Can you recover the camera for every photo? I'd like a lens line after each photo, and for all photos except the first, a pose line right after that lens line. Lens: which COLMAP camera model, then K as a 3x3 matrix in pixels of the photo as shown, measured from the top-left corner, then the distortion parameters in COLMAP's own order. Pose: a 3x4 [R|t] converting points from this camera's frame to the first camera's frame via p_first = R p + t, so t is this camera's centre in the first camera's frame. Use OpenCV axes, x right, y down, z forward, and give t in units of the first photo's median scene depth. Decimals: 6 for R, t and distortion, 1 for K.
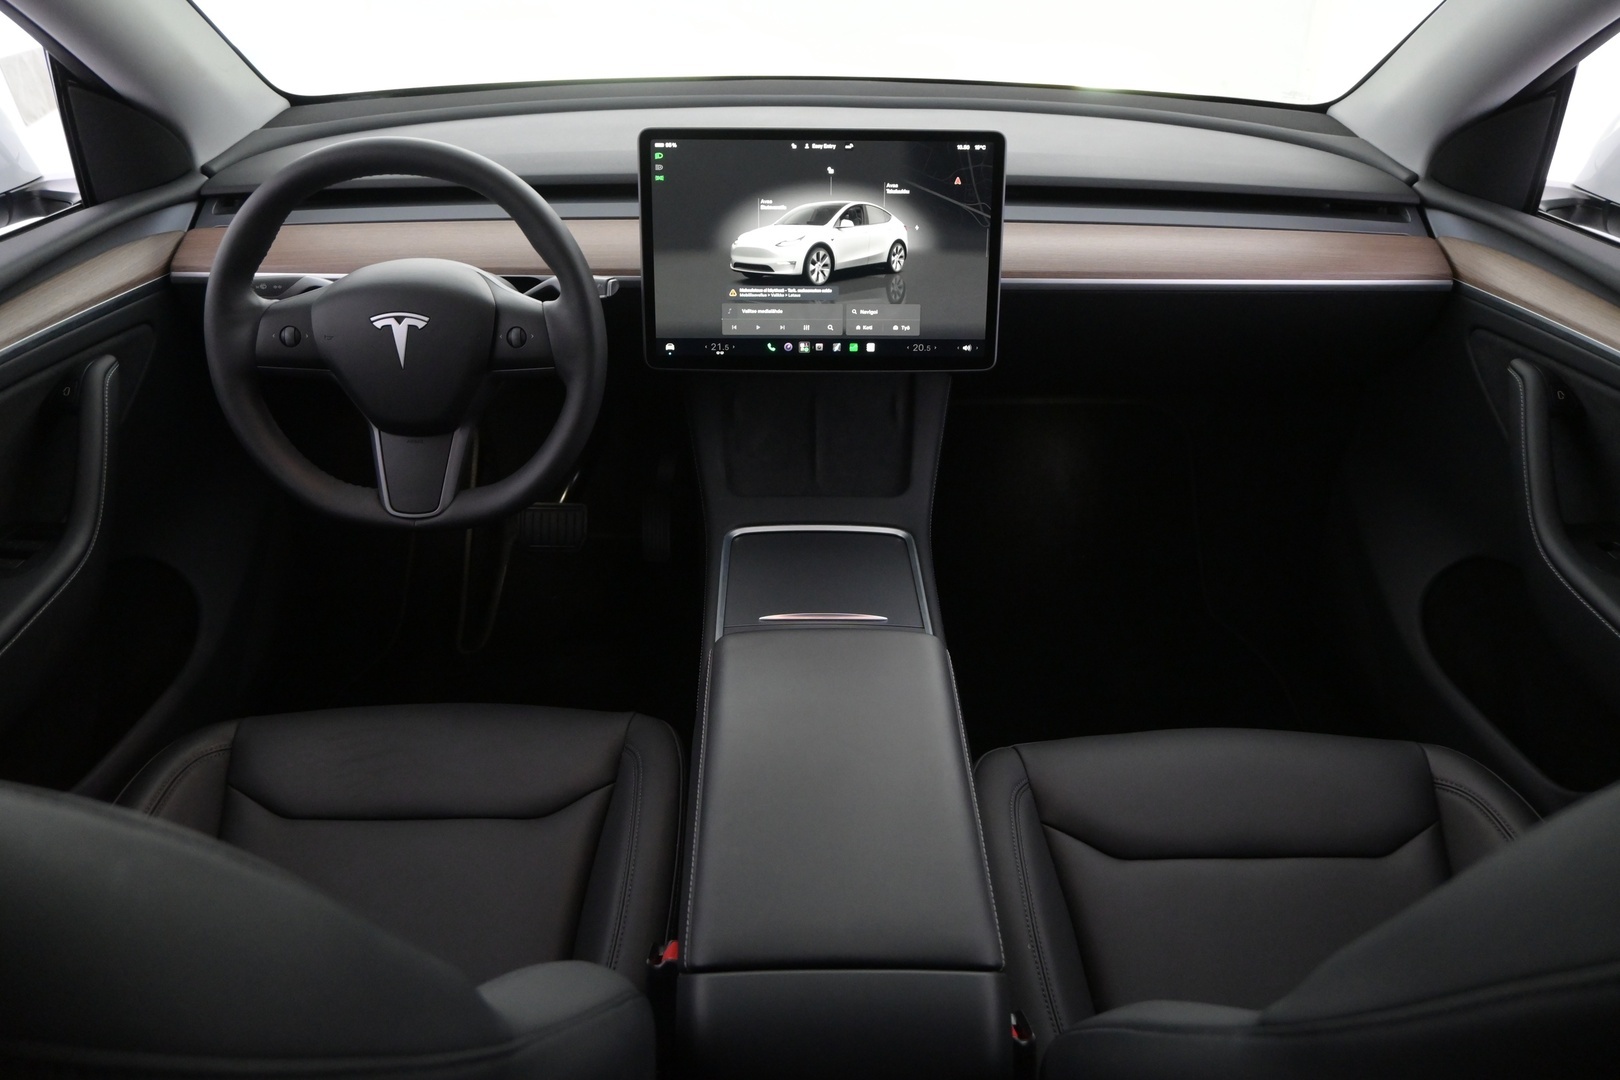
lens RADIAL K [[1260.2, 0, 799.2], [0, 1260.2, 532.0], [0, 0, 1]] dist [0.013367, -0.003002]
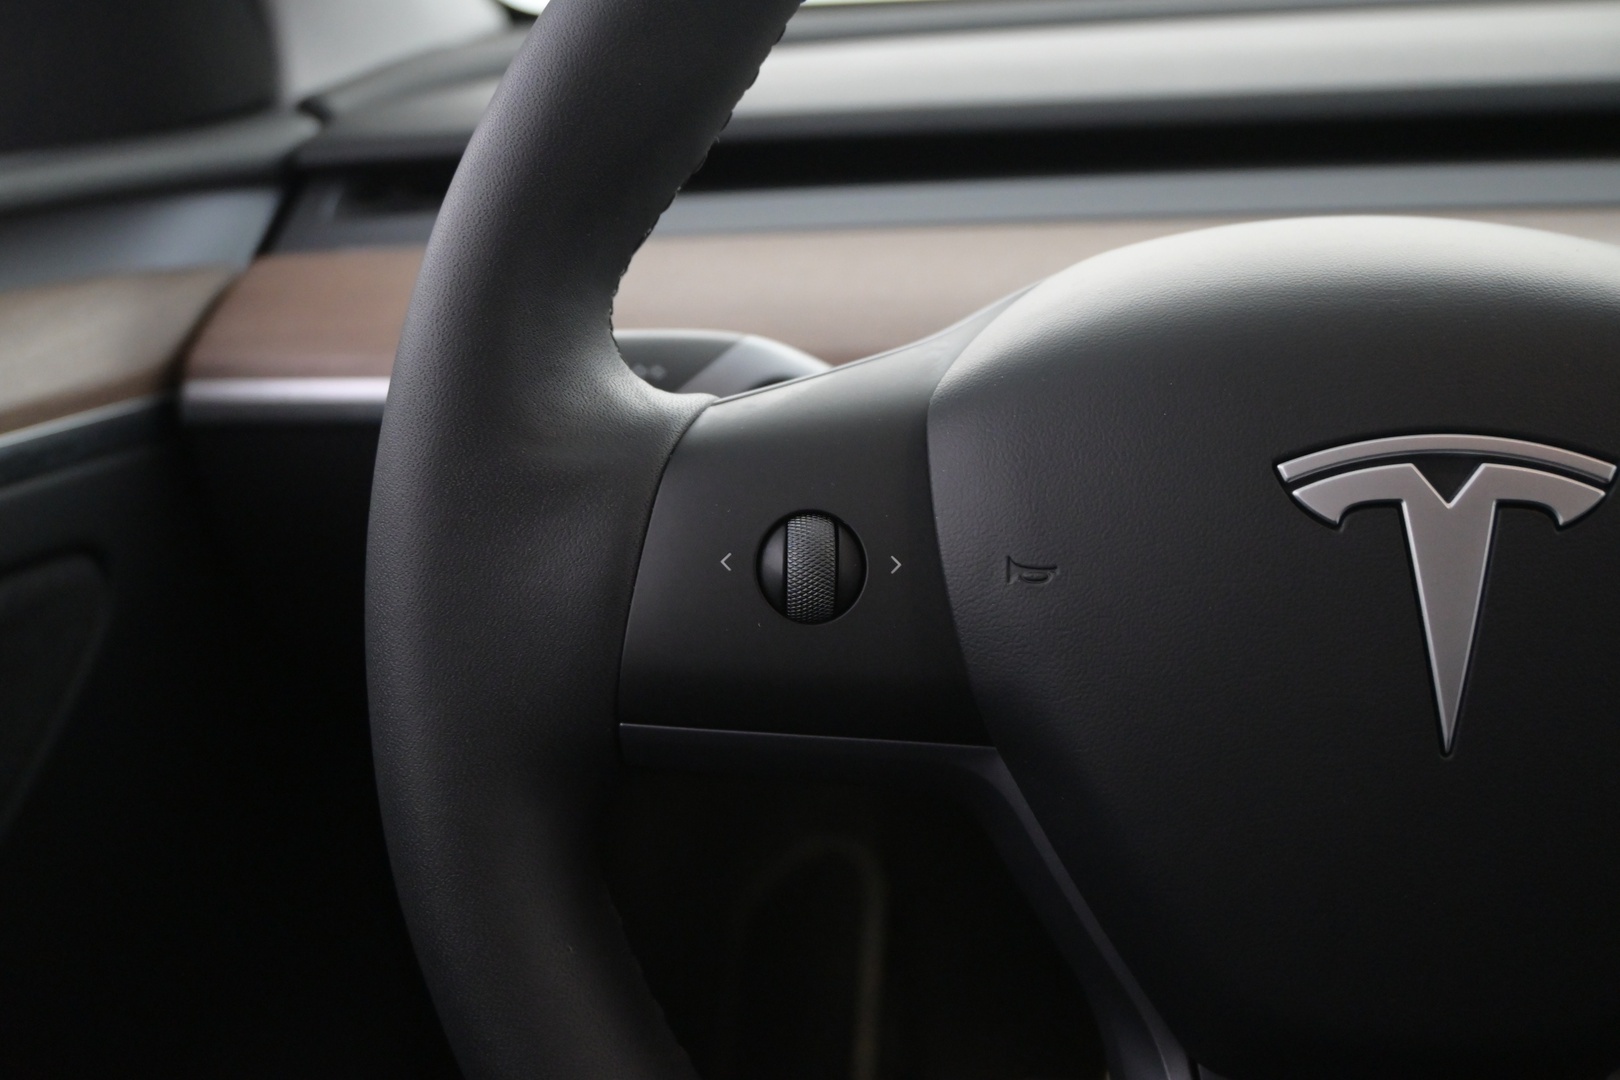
lens RADIAL K [[1754.7, 0, 804.1], [0, 1754.7, 538.1], [0, 0, 1]] dist [0.008208, 0.000000]
pose [[0.996240, 0.005598, -0.086461, -0.345413], [-0.024511, 0.975356, -0.219271, -0.092260], [0.083103, 0.220566, 0.971825, 0.676612]]
